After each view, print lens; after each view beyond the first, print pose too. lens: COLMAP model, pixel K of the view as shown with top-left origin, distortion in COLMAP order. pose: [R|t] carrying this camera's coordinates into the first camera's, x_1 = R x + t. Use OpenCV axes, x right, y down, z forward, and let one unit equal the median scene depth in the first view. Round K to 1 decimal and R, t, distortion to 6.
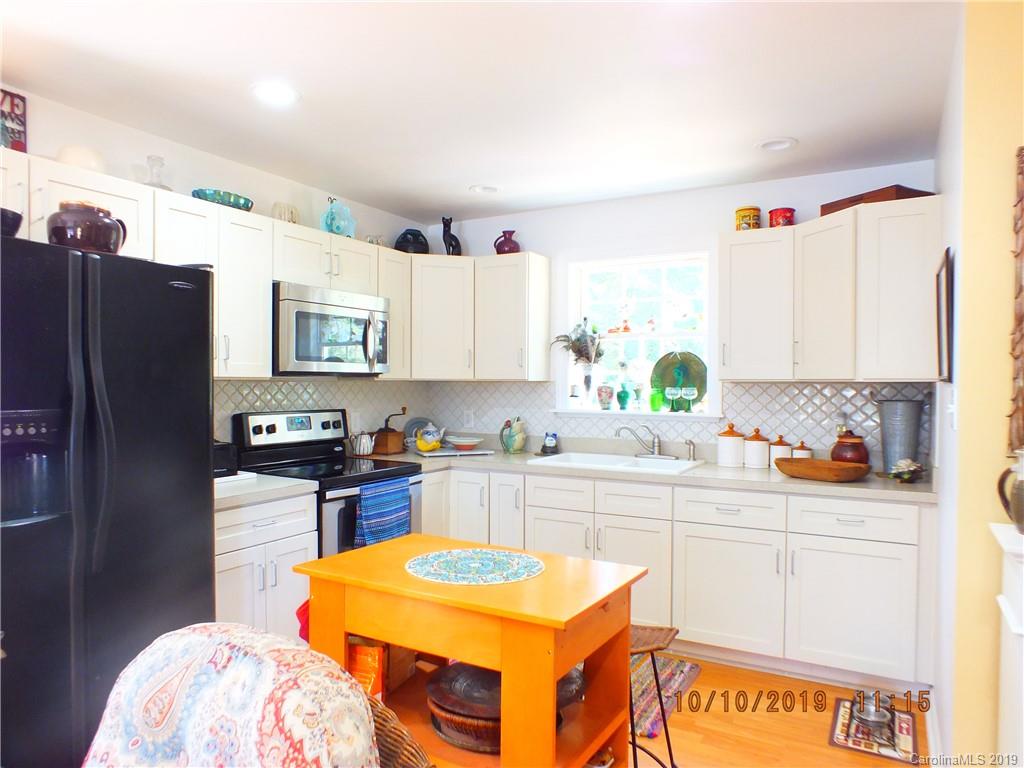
lens RADIAL K [[676.7, 0, 491.1], [0, 676.7, 385.4], [0, 0, 1]] dist [-0.039954, 0.003371]
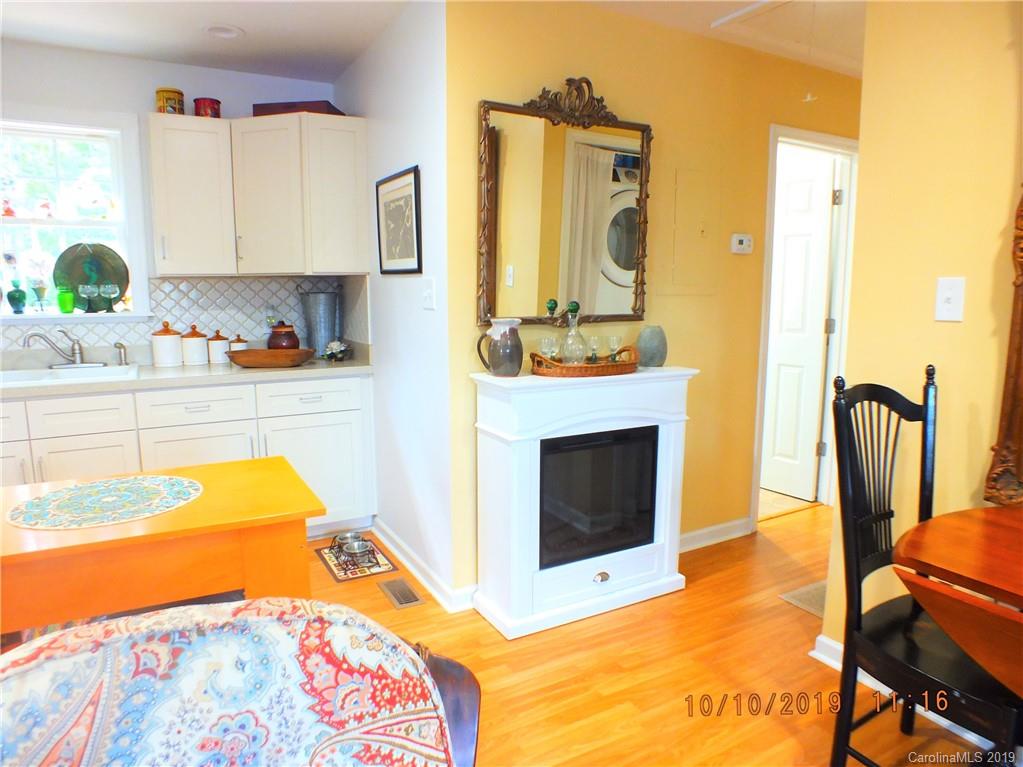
lens RADIAL K [[676.0, 0, 490.7], [0, 676.0, 384.9], [0, 0, 1]] dist [-0.039954, 0.003371]
pose [[0.527942, -0.130805, 0.839147, -0.324590], [0.010871, 0.989028, 0.147329, 0.016267], [-0.849211, -0.068659, 0.523571, 0.162981]]
